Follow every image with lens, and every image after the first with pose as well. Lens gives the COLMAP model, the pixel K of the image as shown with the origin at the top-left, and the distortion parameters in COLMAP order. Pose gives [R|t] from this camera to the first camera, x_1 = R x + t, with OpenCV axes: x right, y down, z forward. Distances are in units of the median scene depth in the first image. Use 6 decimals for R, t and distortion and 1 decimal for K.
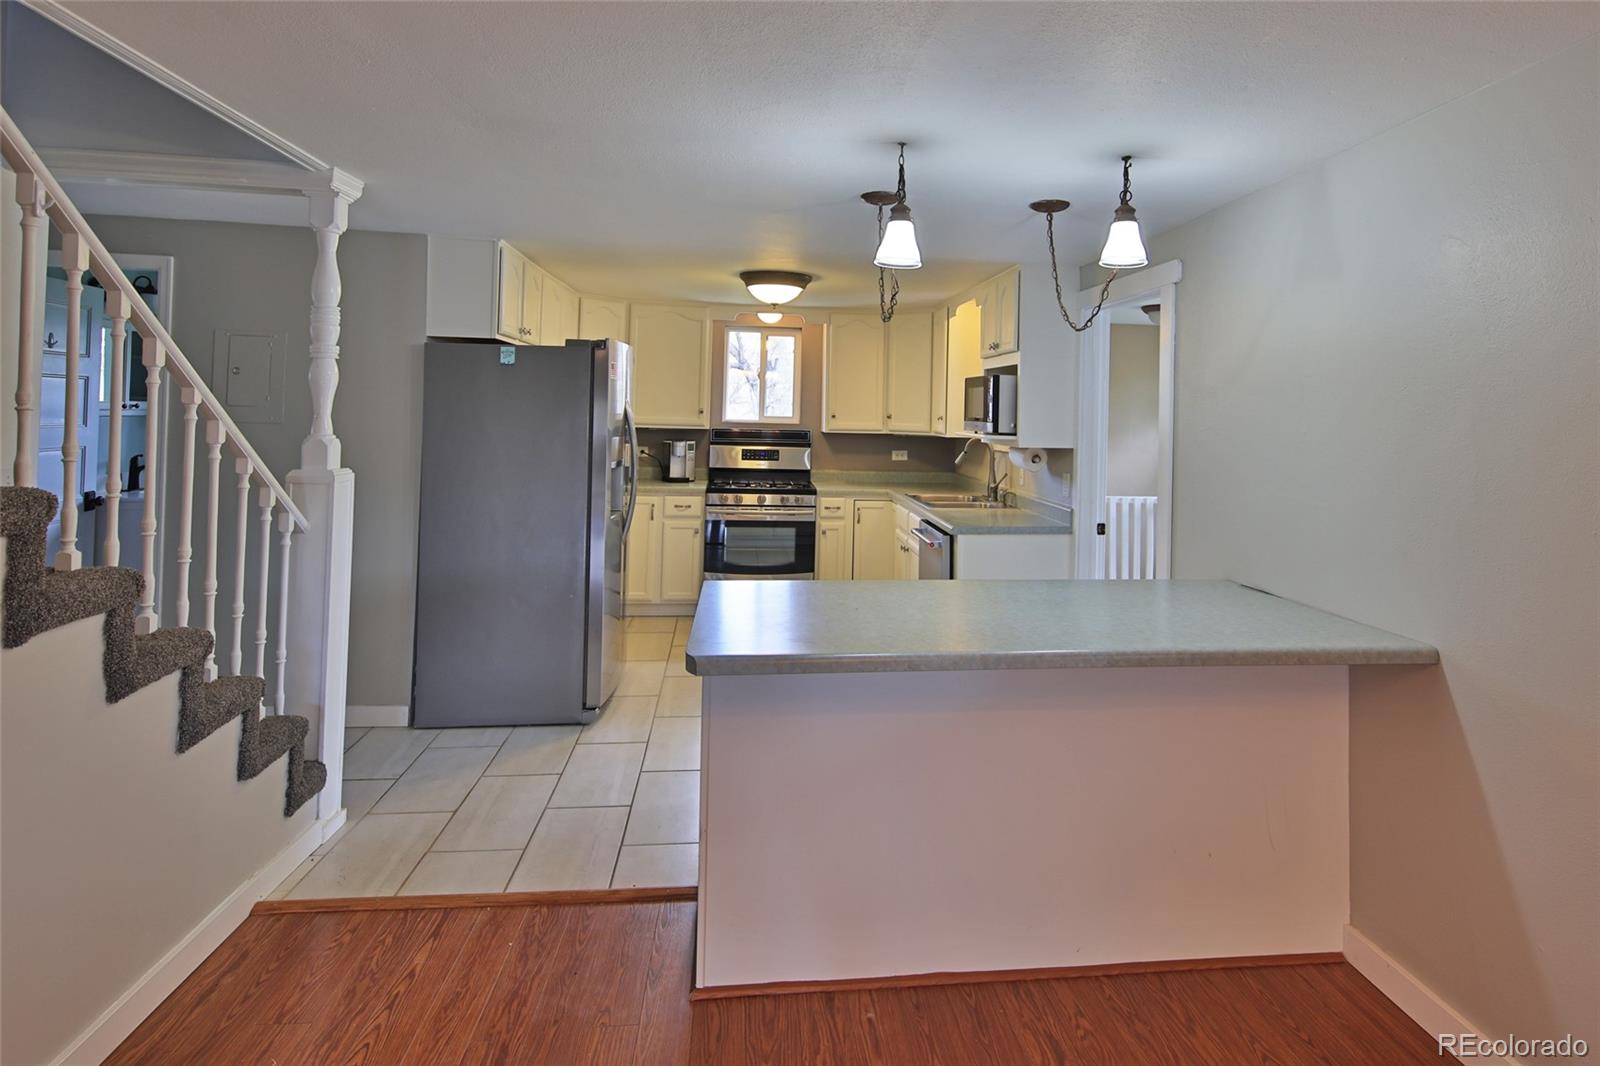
lens RADIAL K [[904.8, 0, 800.0], [0, 904.8, 533.0], [0, 0, 1]] dist [-0.001272, -0.000050]
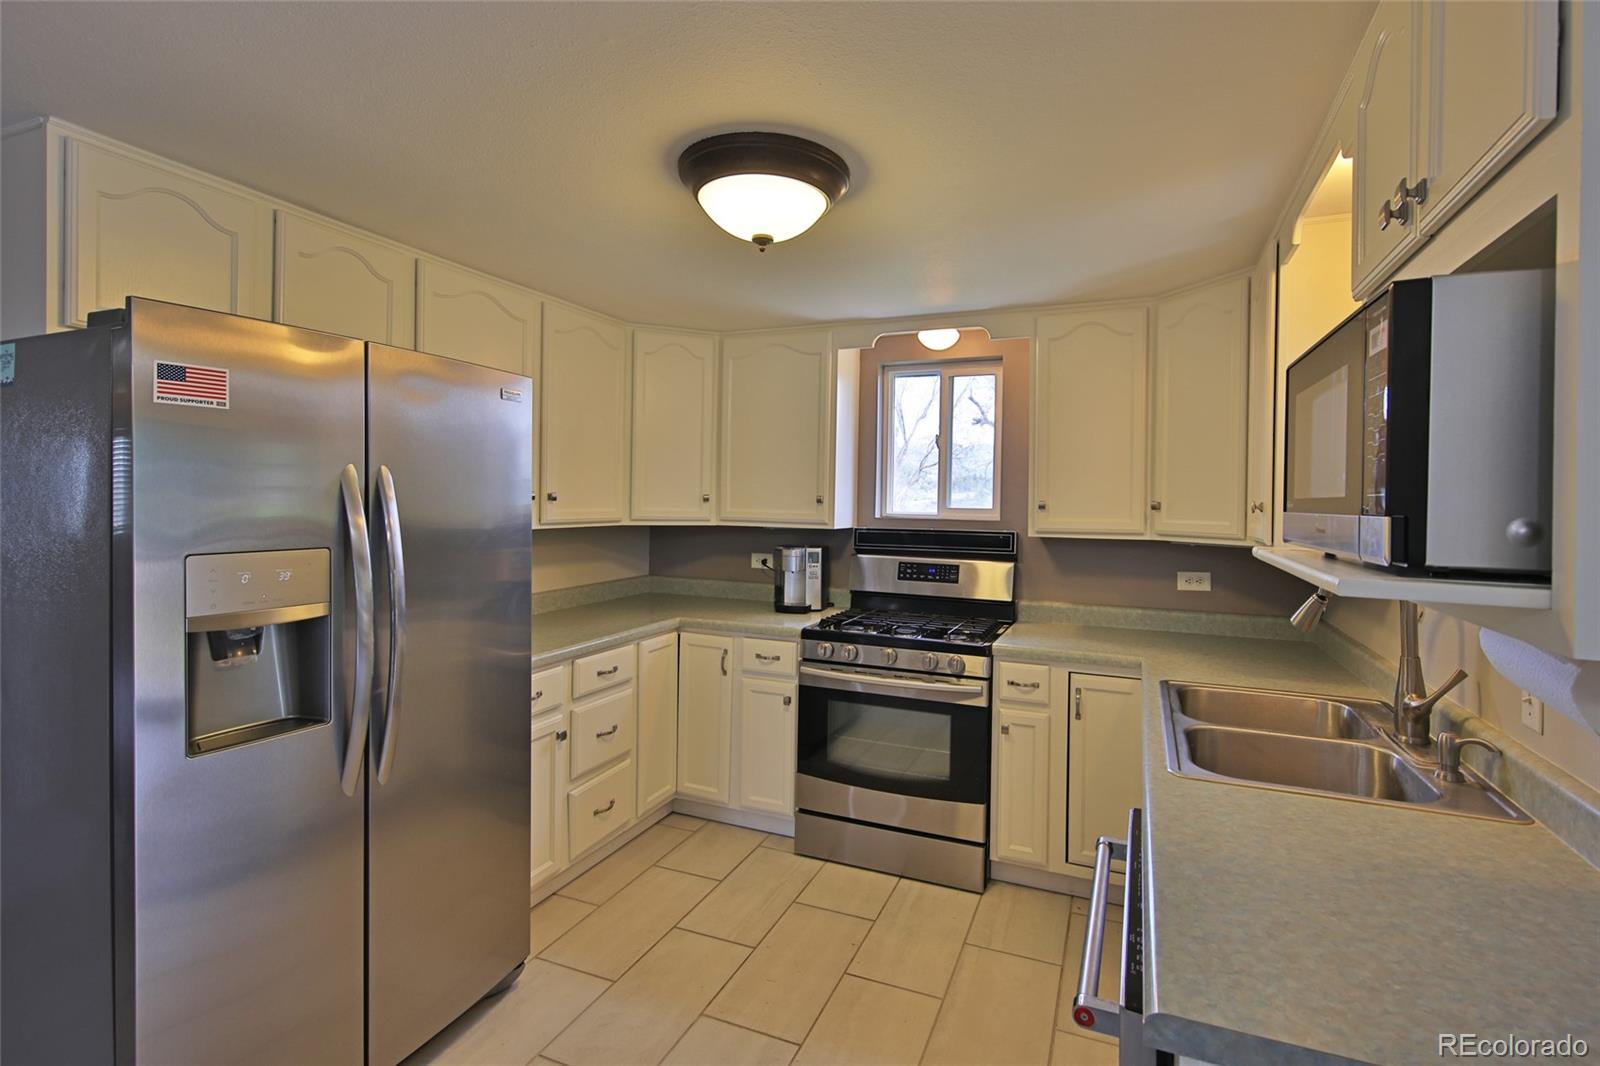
lens RADIAL K [[780.5, 0, 802.4], [0, 780.5, 554.8], [0, 0, 1]] dist [0.017438, 0.000340]
pose [[0.893761, 0.022193, -0.447993, 0.117404], [-0.056387, 0.996411, -0.063132, -0.063549], [0.444984, 0.081686, 0.891805, 0.527520]]
